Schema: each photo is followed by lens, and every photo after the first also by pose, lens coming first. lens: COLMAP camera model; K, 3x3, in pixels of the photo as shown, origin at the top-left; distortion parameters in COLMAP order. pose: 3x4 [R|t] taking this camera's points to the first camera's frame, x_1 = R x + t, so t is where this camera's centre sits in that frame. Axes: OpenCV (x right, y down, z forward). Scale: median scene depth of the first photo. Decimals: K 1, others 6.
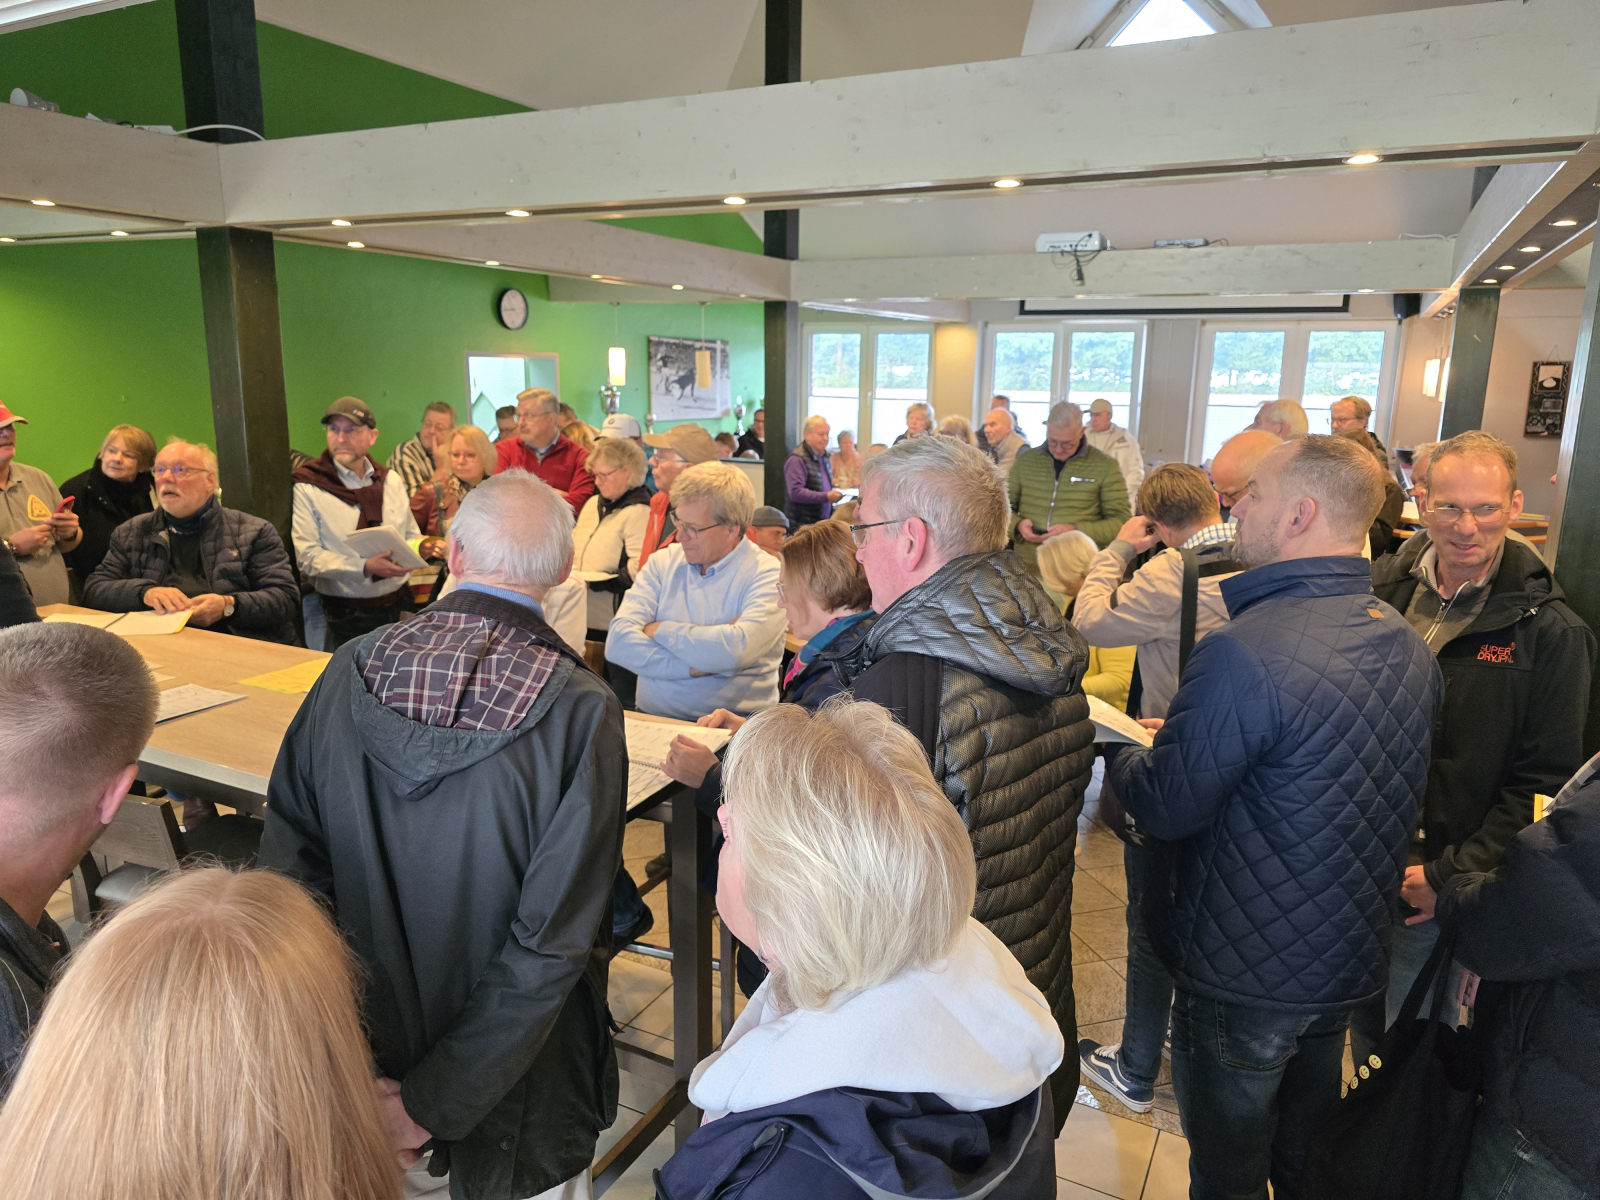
lens RADIAL K [[1090.1, 0, 805.4], [0, 1090.1, 592.9], [0, 0, 1]] dist [0.037746, -0.038038]
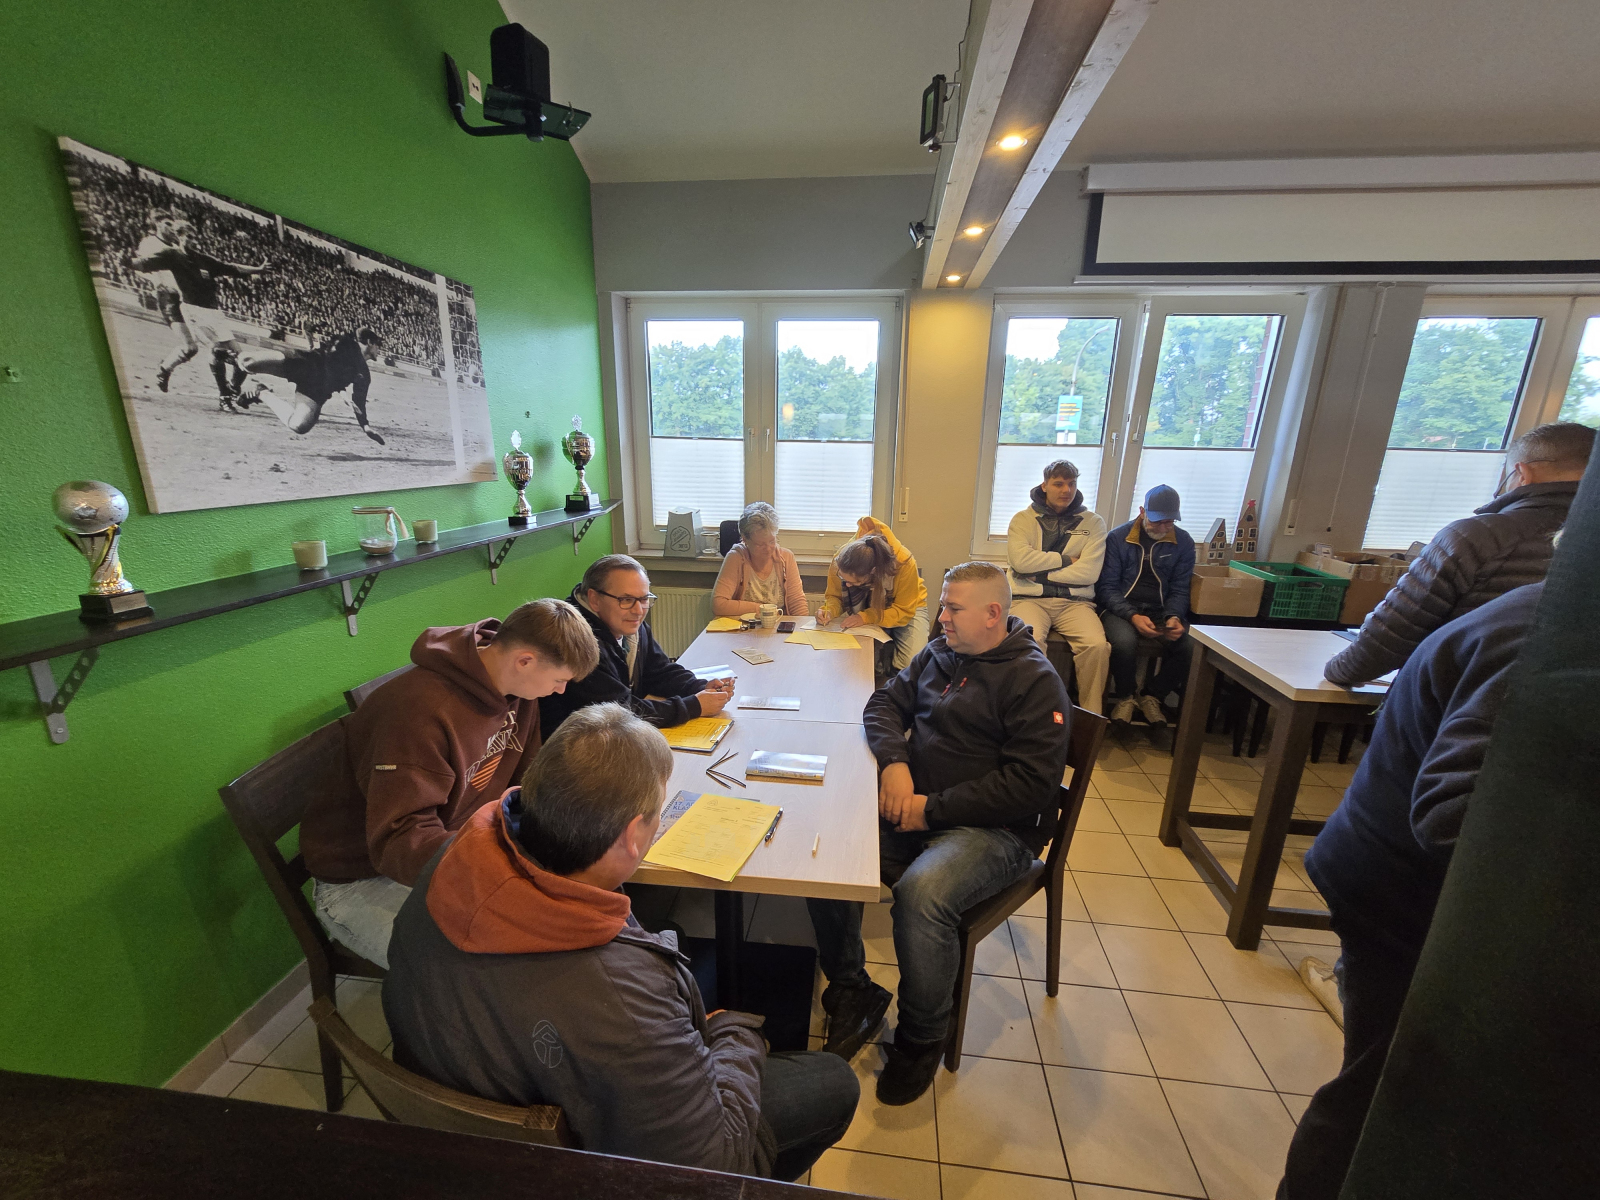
lens RADIAL K [[651.8, 0, 802.7], [0, 651.8, 624.8], [0, 0, 1]] dist [-0.000037, 0.000018]
pose [[0.939021, -0.092291, 0.331242, -0.110530], [0.065774, 0.993730, 0.090414, -0.287982], [-0.337510, -0.063113, 0.939204, 1.712640]]
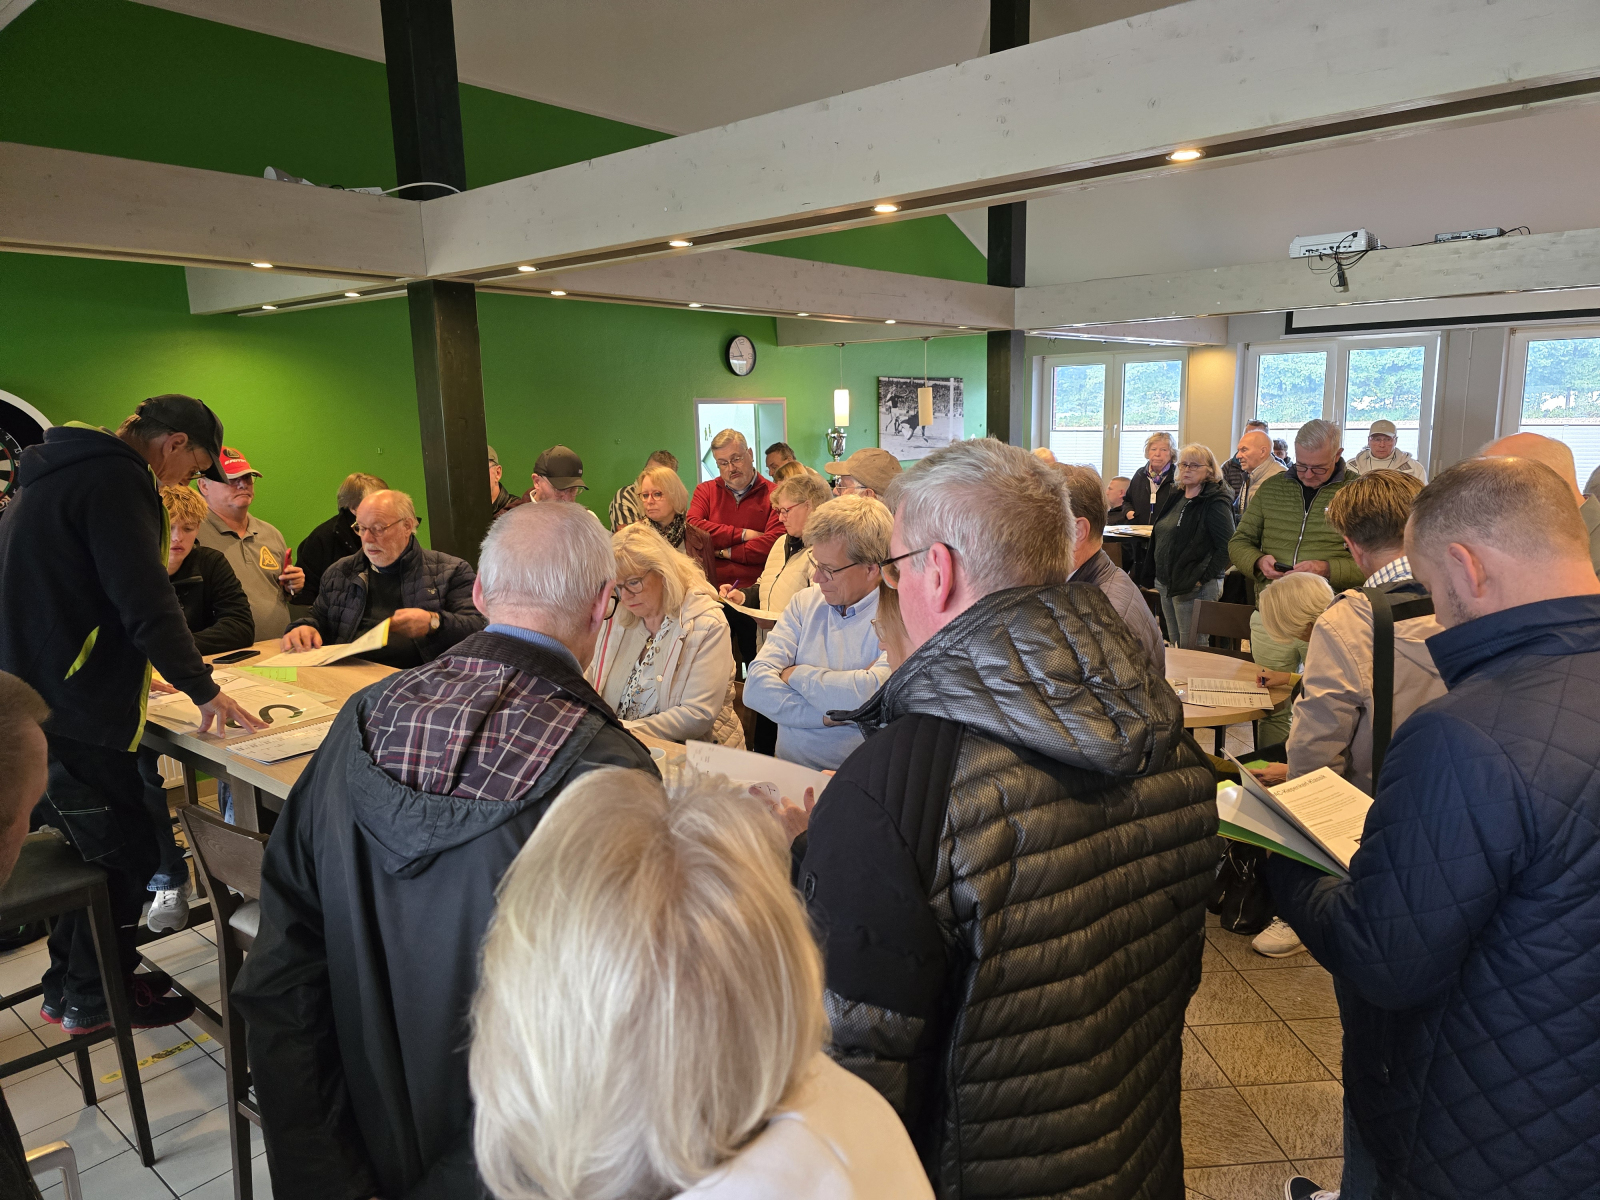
lens RADIAL K [[1080.5, 0, 804.9], [0, 1080.5, 615.4], [0, 0, 1]] dist [0.050515, -0.051834]
pose [[0.971315, 0.007296, -0.237683, 0.057610], [-0.011716, 0.999784, -0.017189, -0.000361], [0.237506, 0.019481, 0.971191, 0.067557]]
